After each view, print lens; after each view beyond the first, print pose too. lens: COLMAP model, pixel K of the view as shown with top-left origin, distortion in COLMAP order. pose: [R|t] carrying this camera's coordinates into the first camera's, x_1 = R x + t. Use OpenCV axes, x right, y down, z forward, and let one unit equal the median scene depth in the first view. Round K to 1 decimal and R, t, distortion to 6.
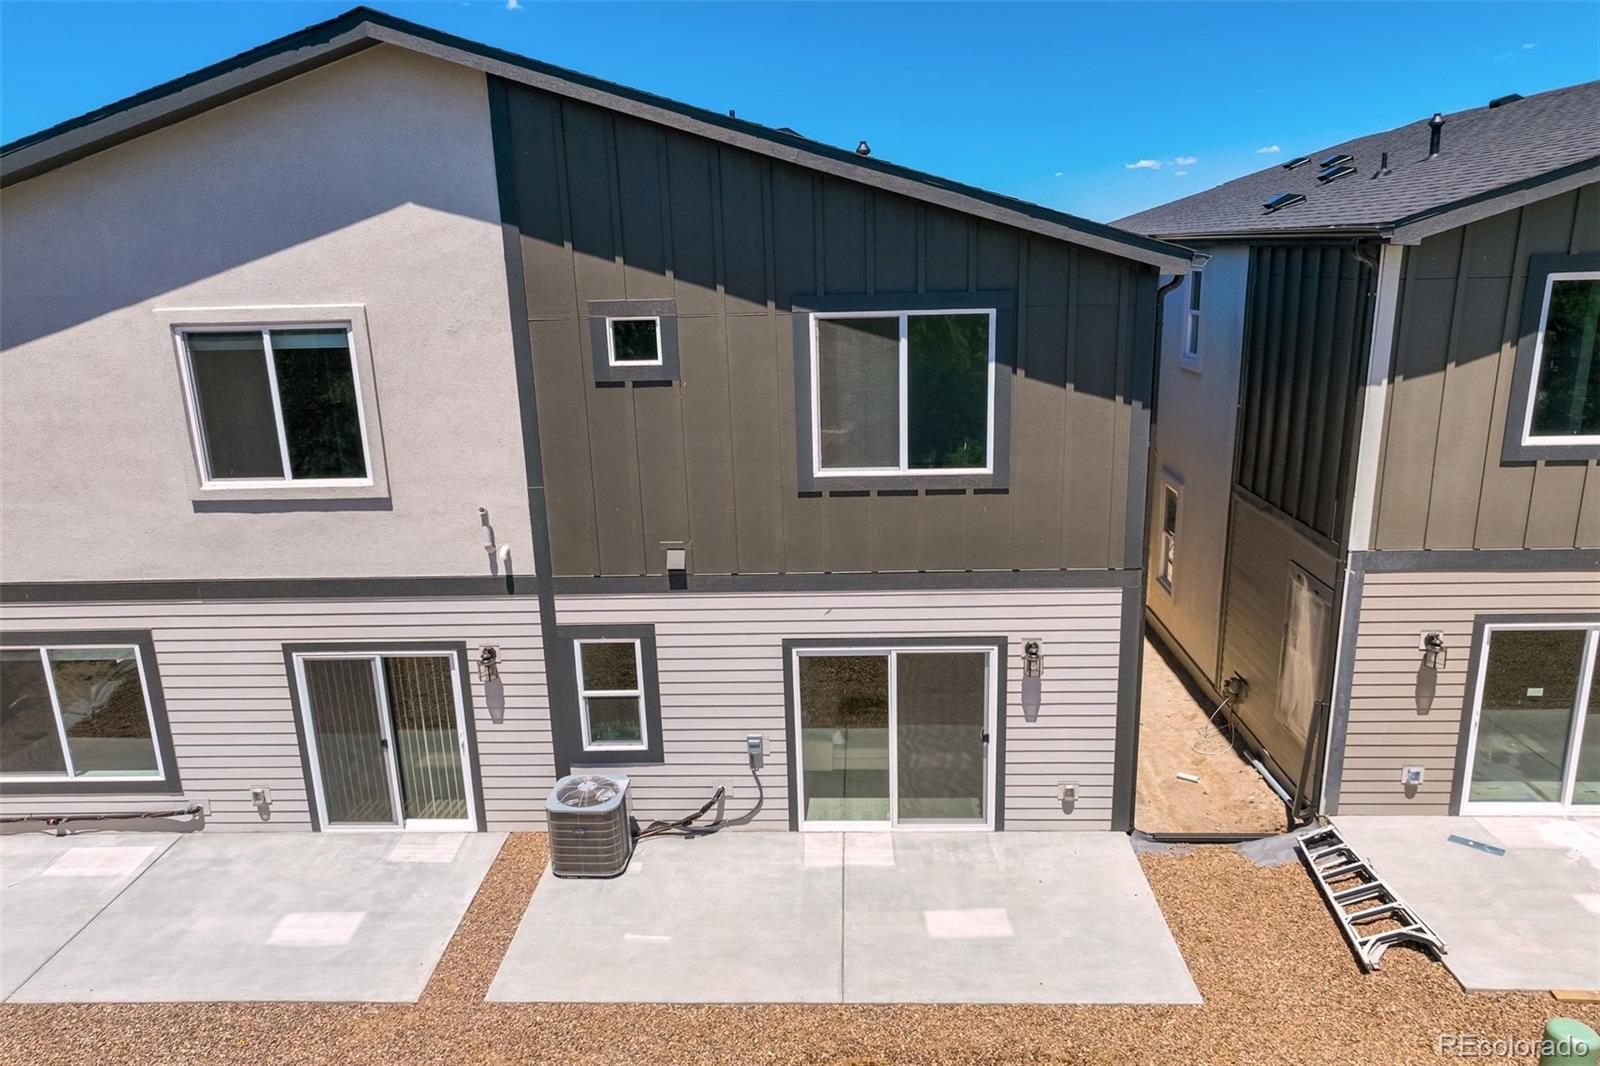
lens RADIAL K [[1106.6, 0, 729.9], [0, 1106.6, 568.1], [0, 0, 1]] dist [0.001955, 0.004778]
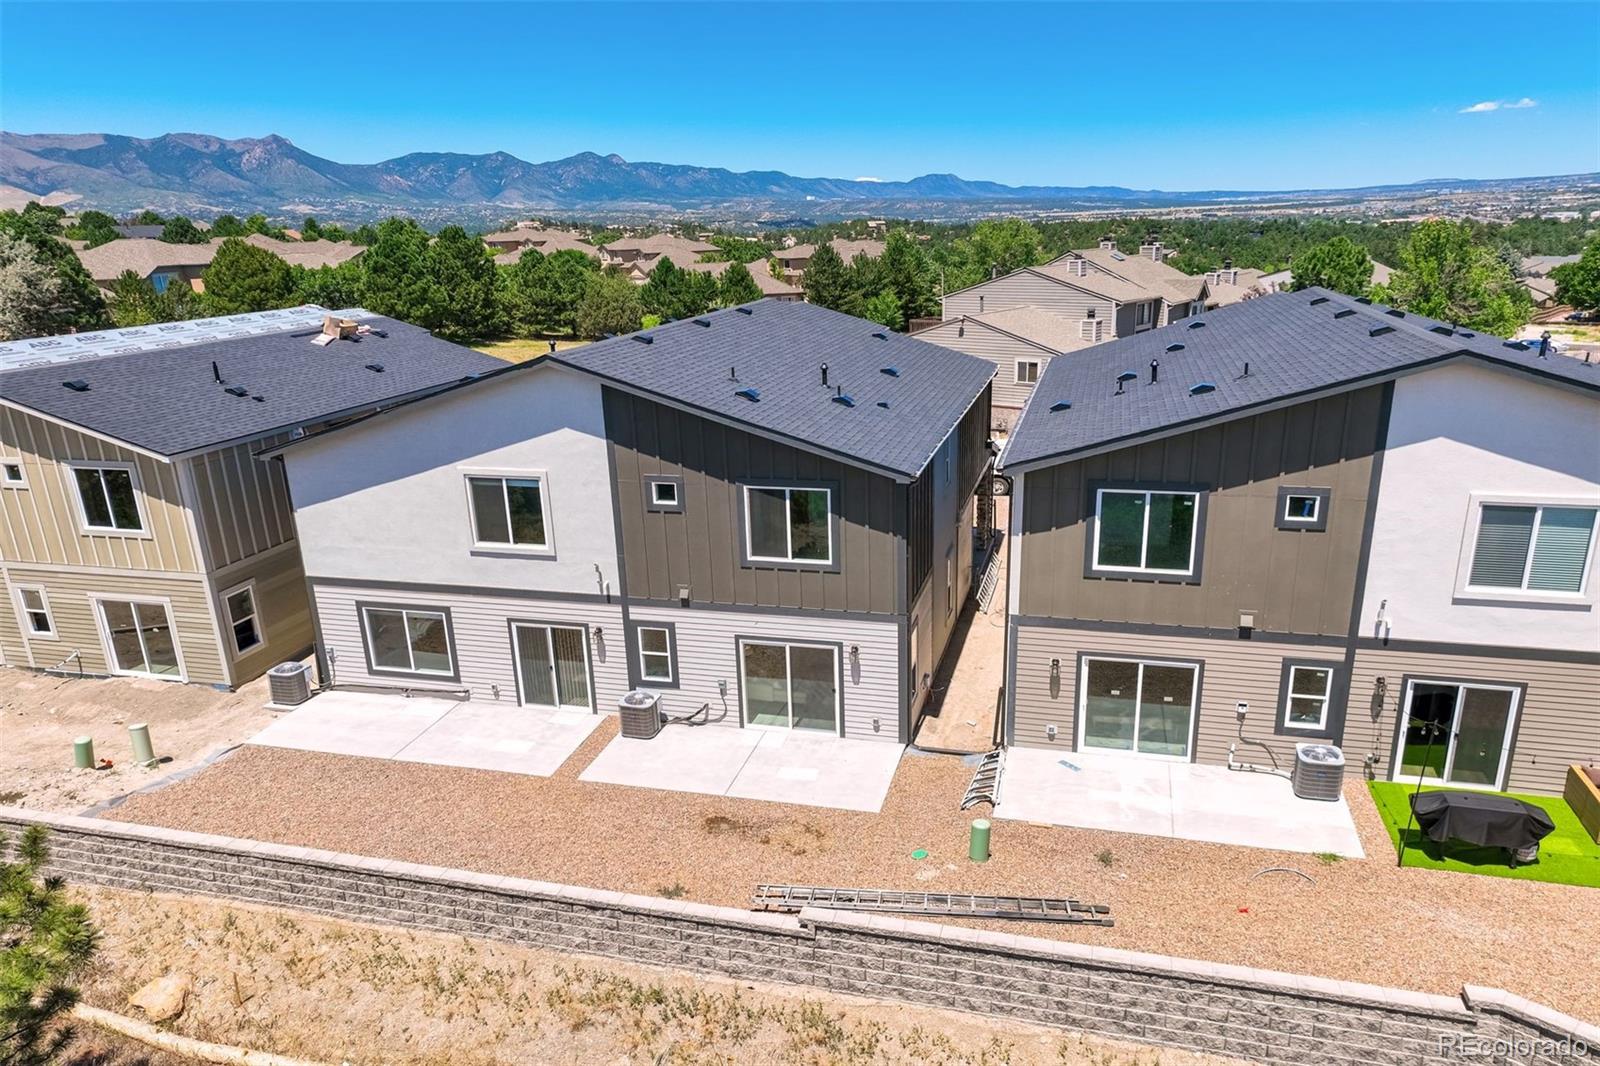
lens RADIAL K [[1120.9, 0, 806.9], [0, 1120.9, 601.7], [0, 0, 1]] dist [0.002158, 0.007579]
pose [[0.984221, 0.076578, -0.159516, 0.513515], [-0.063529, 0.994323, 0.085362, -0.185698], [0.165147, -0.073881, 0.983498, -1.041453]]
